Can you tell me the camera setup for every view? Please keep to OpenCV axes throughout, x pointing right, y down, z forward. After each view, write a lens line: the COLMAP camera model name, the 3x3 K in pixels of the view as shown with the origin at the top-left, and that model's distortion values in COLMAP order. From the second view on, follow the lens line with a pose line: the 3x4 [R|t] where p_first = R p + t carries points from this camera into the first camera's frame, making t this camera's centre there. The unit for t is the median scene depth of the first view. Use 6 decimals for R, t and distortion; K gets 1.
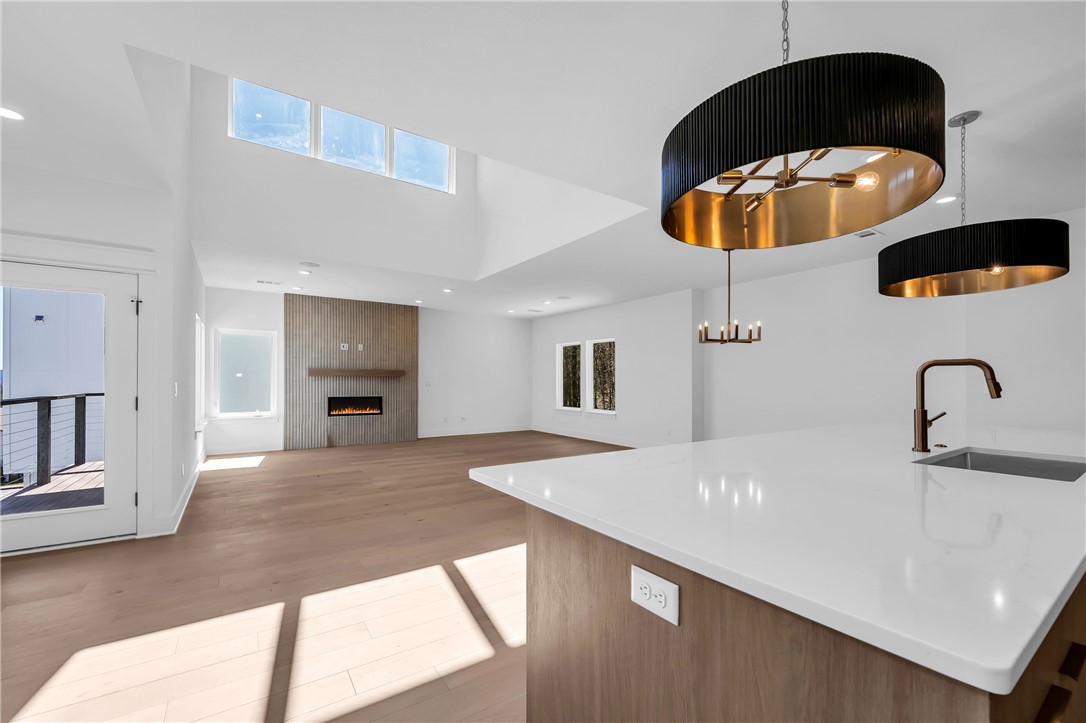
lens RADIAL K [[442.1, 0, 540.4], [0, 442.1, 365.4], [0, 0, 1]] dist [-0.000533, -0.000082]
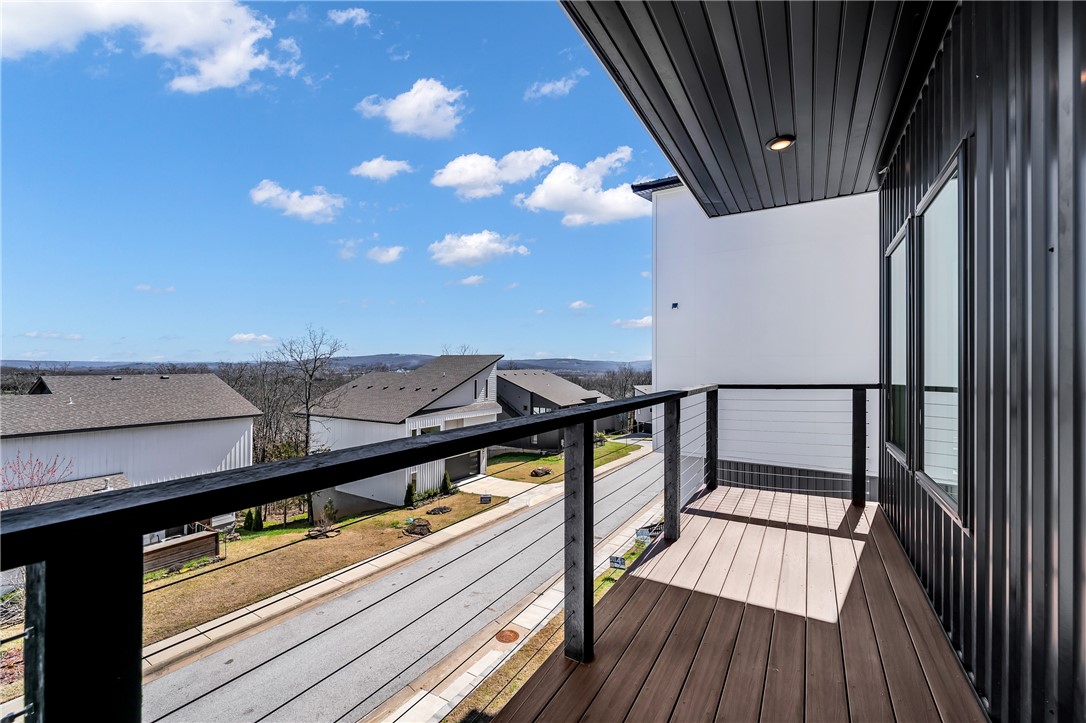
lens RADIAL K [[442.1, 0, 544.6], [0, 442.1, 362.5], [0, 0, 1]] dist [-0.000533, -0.000082]
pose [[0.412601, -0.000605, -0.910912, -0.474326], [0.028965, 0.999503, 0.012456, 0.011725], [0.910451, -0.031524, 0.412413, 0.437238]]
